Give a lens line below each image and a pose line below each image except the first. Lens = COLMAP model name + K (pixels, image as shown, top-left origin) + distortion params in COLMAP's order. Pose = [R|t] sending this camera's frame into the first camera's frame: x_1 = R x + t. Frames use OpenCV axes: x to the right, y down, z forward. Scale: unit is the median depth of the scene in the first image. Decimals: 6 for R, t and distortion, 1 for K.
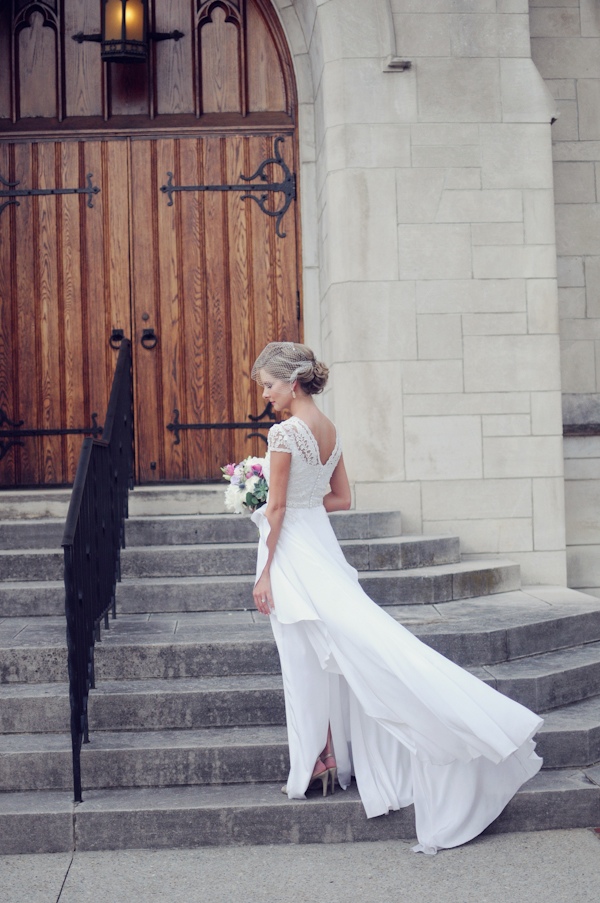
lens RADIAL K [[1373.5, 0, 299.4], [0, 1373.5, 451.8], [0, 0, 1]] dist [-0.181277, 0.029979]
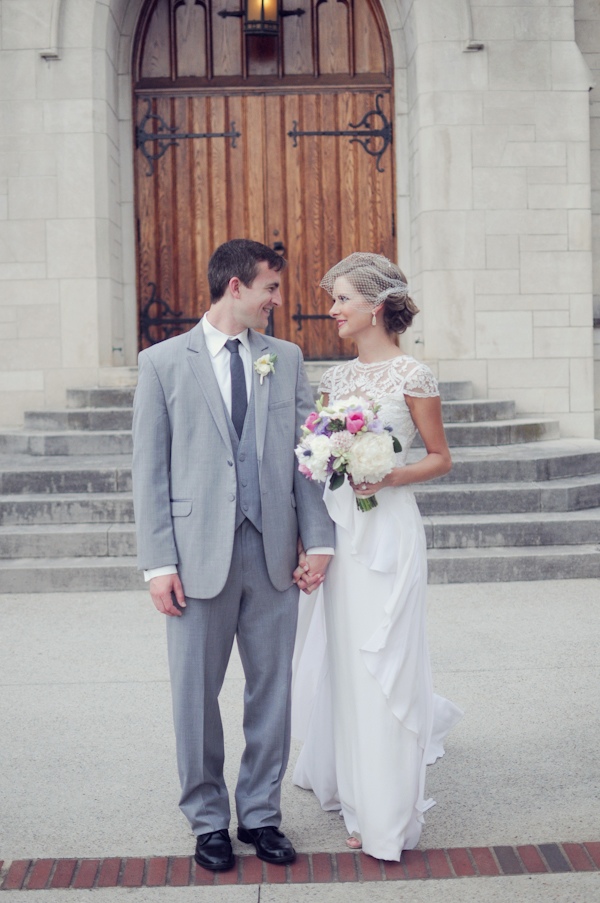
lens RADIAL K [[1373.5, 0, 299.4], [0, 1373.5, 451.8], [0, 0, 1]] dist [-0.181277, 0.029979]
pose [[0.999355, 0.010423, -0.034363, -0.045298], [-0.007603, 0.996671, 0.081176, 0.003837], [0.035095, -0.080862, 0.996107, -0.329945]]
